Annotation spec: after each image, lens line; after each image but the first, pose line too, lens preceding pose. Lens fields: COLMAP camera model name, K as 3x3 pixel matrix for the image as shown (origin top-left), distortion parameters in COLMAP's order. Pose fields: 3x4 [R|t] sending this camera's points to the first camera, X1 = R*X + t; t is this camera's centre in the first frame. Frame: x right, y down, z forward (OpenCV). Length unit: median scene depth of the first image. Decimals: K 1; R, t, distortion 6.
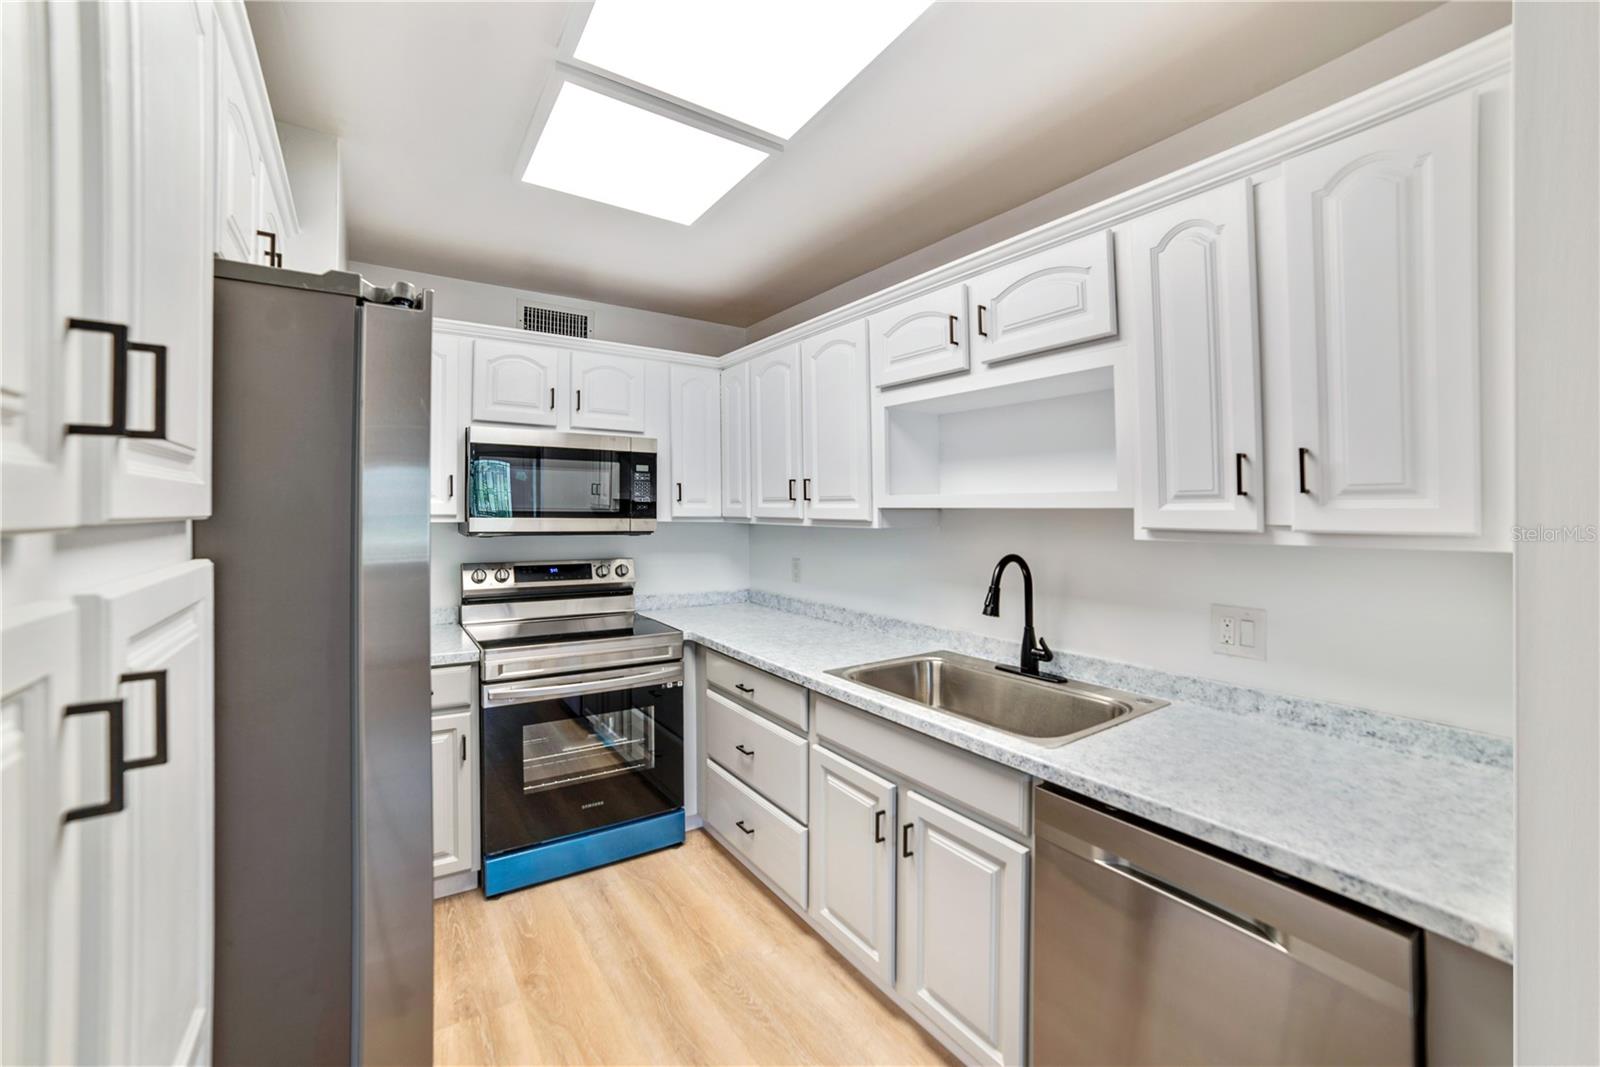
lens RADIAL K [[679.2, 0, 850.1], [0, 679.2, 513.4], [0, 0, 1]] dist [-0.081174, 0.036846]
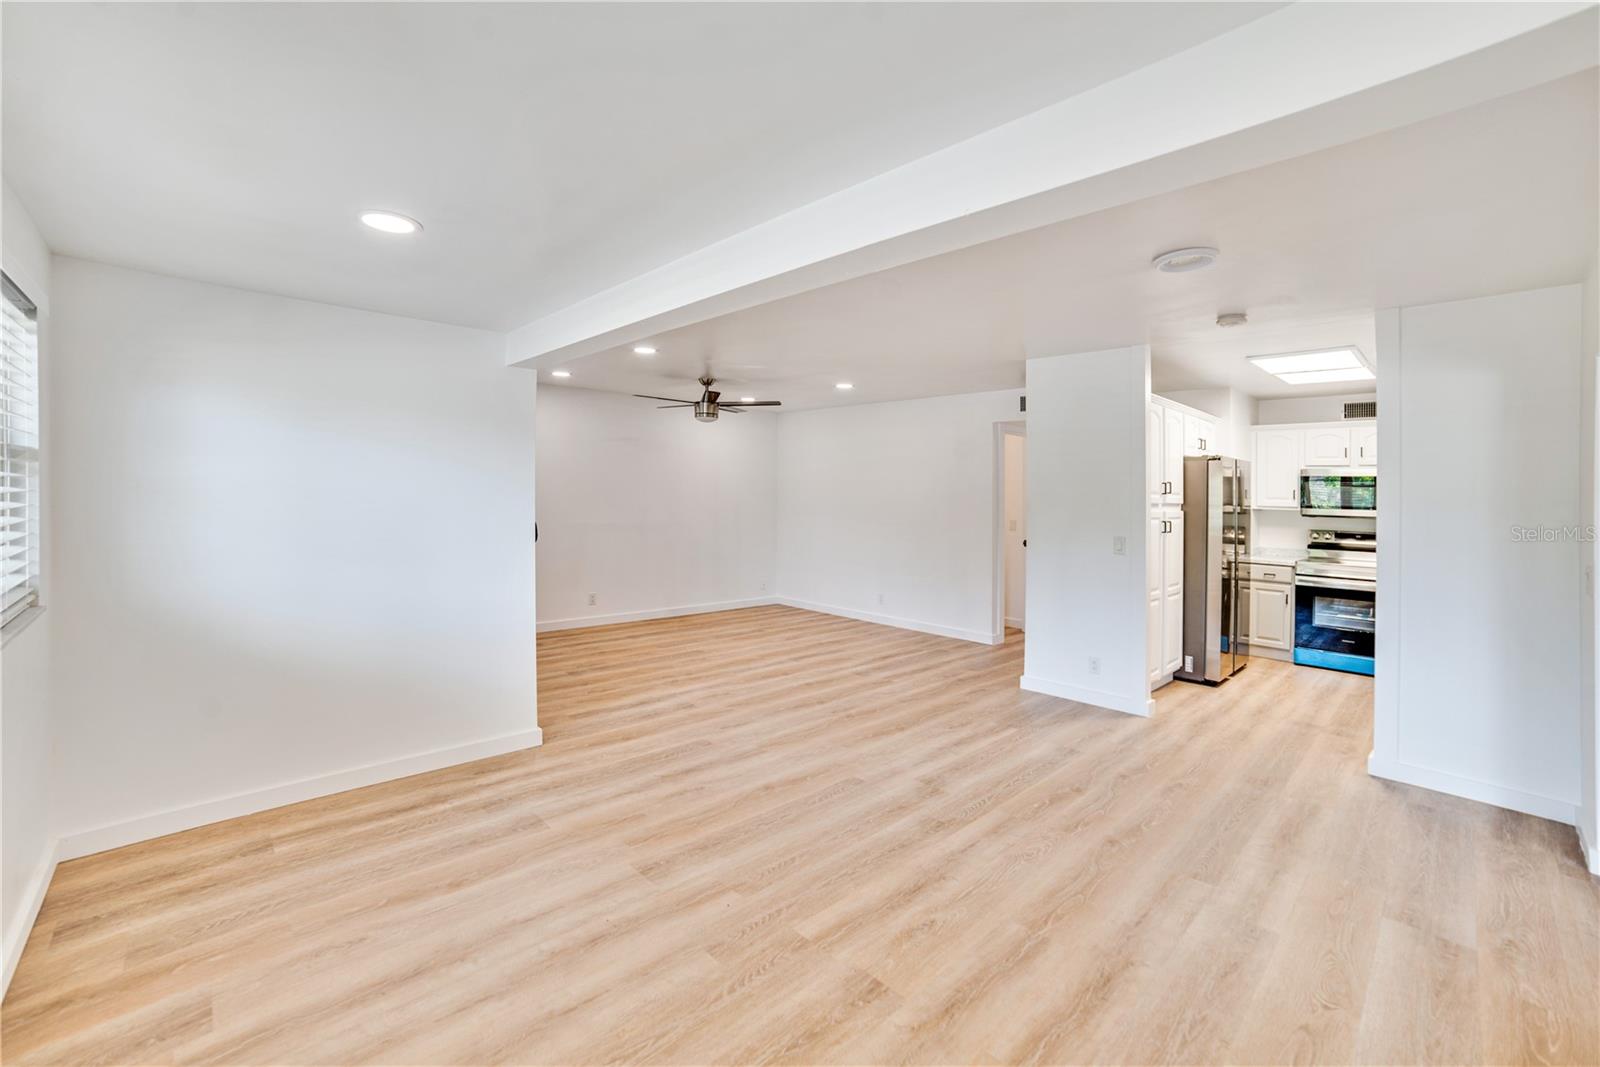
lens RADIAL K [[688.3, 0, 803.0], [0, 688.3, 519.4], [0, 0, 1]] dist [0.000405, -0.000008]
pose [[0.194351, 0.005571, -0.980916, 1.590153], [-0.001817, 0.999984, 0.005319, 0.039096], [0.980930, 0.000748, 0.194358, -1.291776]]
